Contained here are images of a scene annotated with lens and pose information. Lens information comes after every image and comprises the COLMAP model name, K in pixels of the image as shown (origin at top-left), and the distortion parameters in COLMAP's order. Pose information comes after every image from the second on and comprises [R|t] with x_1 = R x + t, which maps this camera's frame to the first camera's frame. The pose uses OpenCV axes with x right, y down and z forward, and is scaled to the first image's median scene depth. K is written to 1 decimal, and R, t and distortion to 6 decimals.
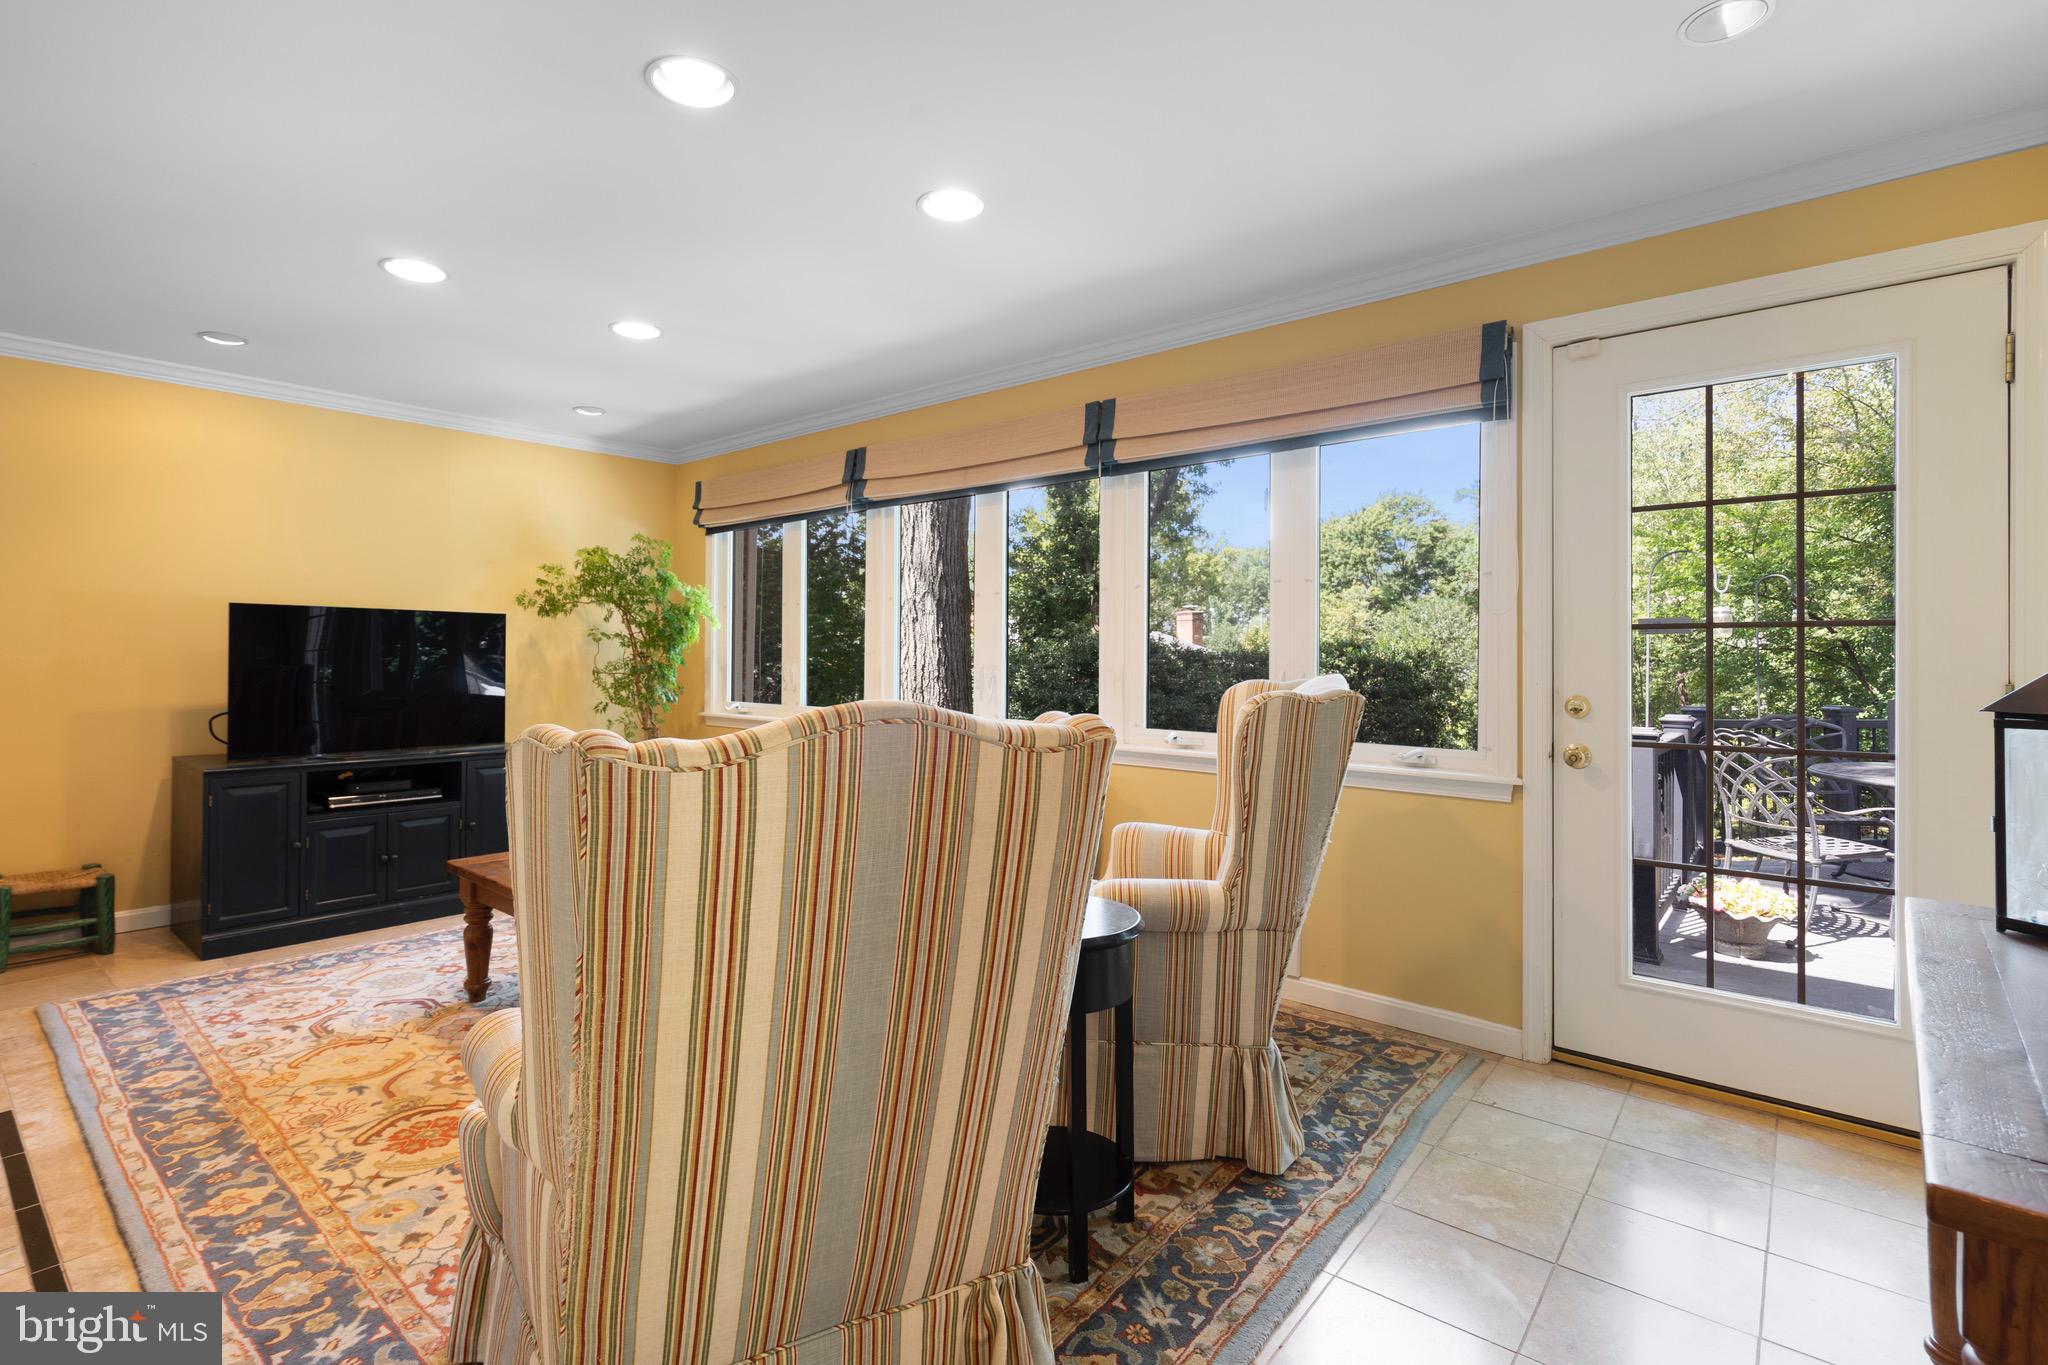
lens RADIAL K [[951.1, 0, 1028.6], [0, 951.1, 699.1], [0, 0, 1]] dist [-0.014825, 0.002944]
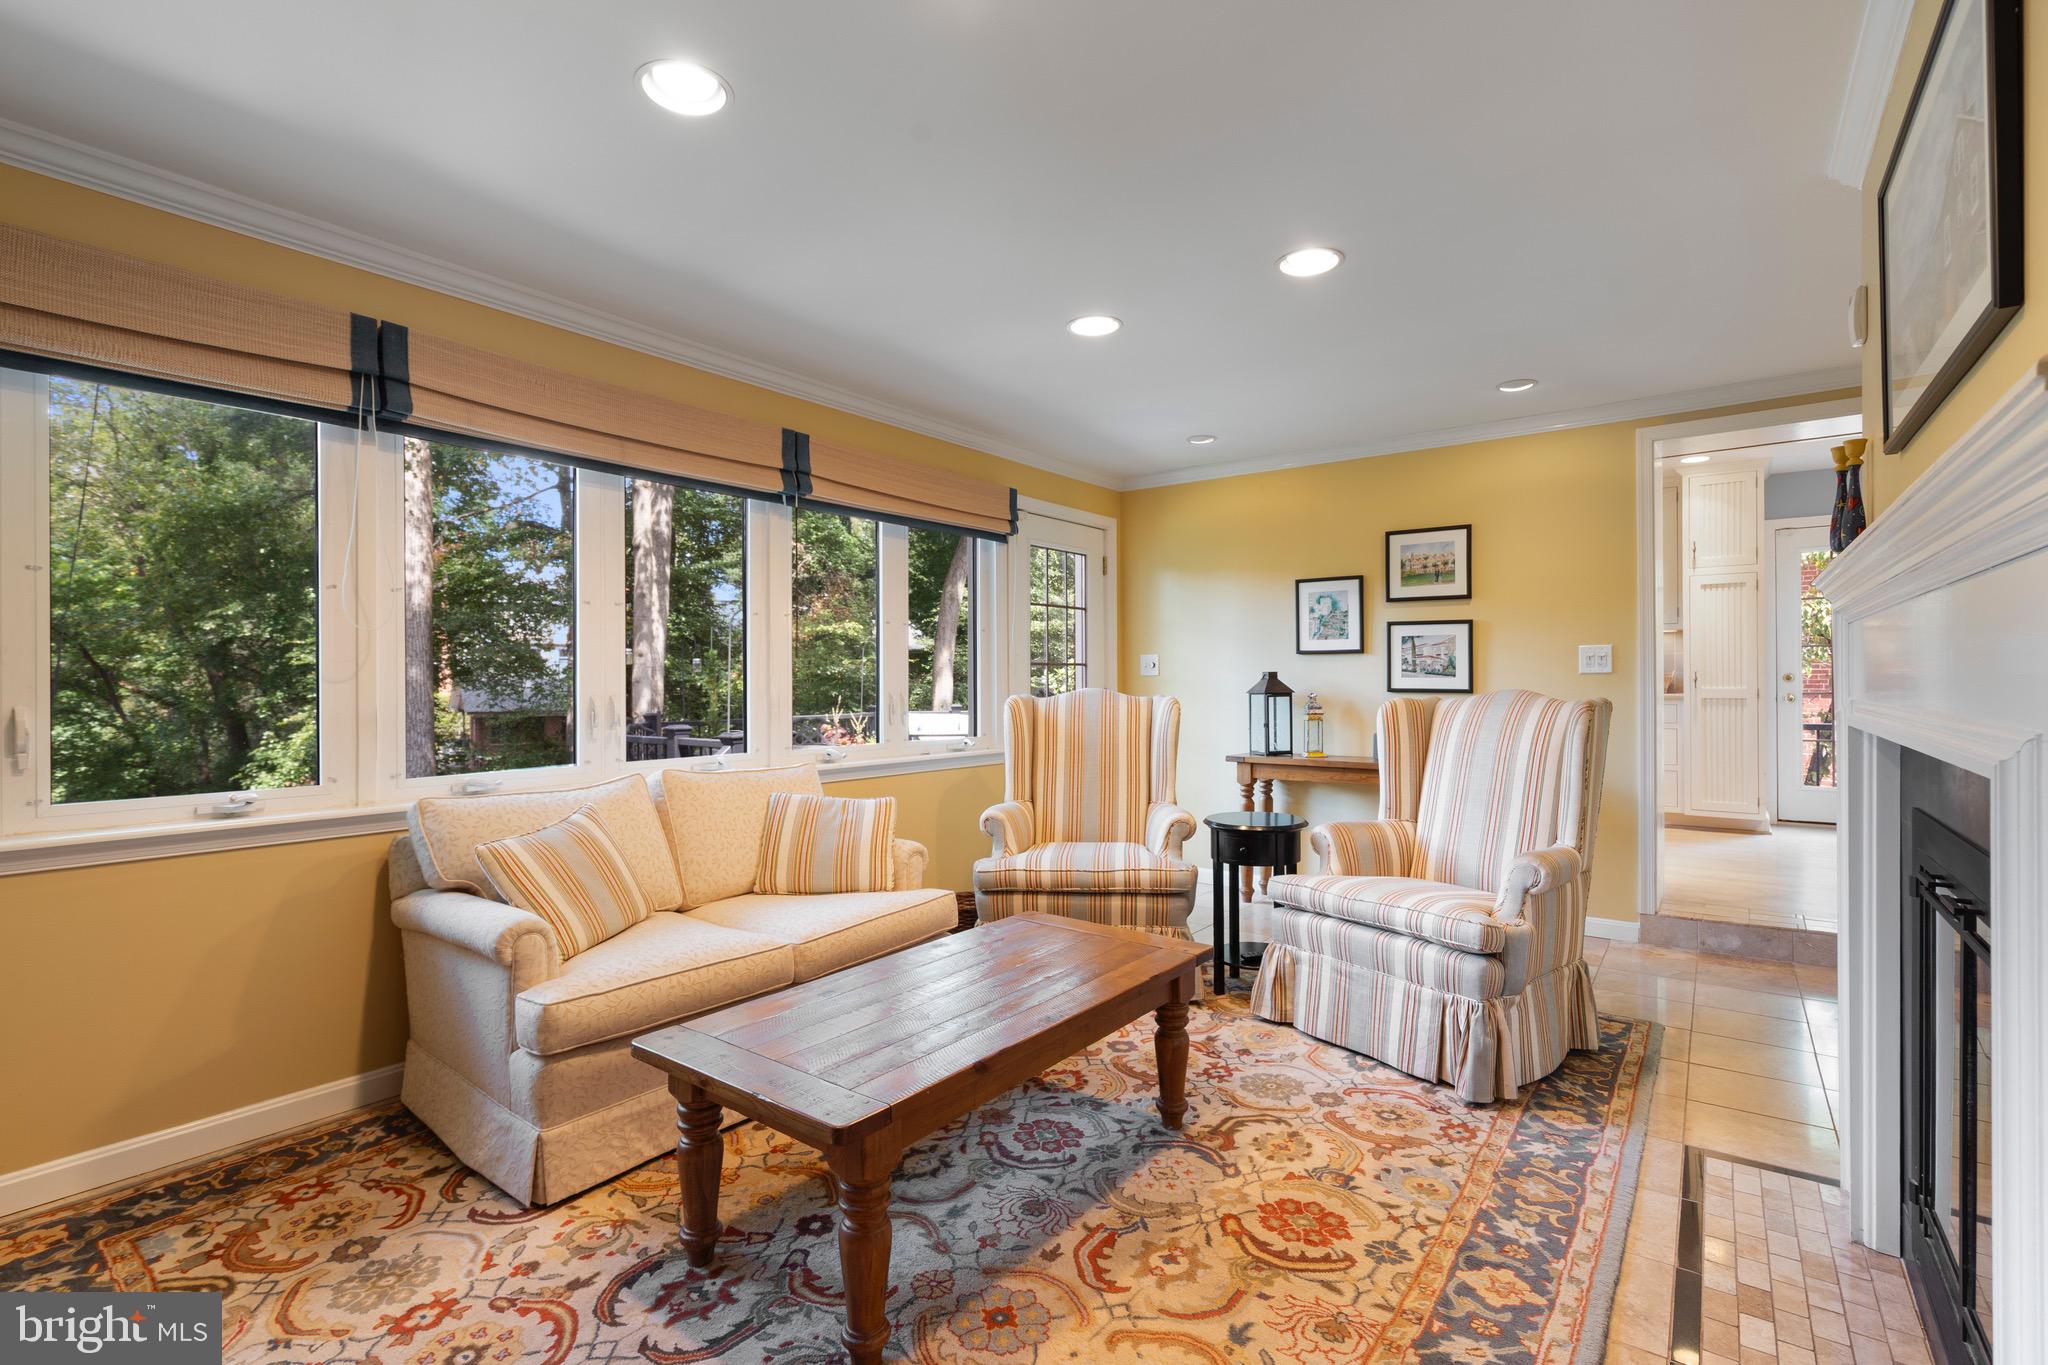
lens RADIAL K [[951.1, 0, 1030.4], [0, 951.1, 667.1], [0, 0, 1]] dist [-0.014825, 0.002944]
pose [[-0.046330, 0.012391, 0.998849, -1.653291], [0.072173, 0.997351, -0.009024, -0.053058], [-0.996316, 0.071672, -0.047101, 1.394403]]
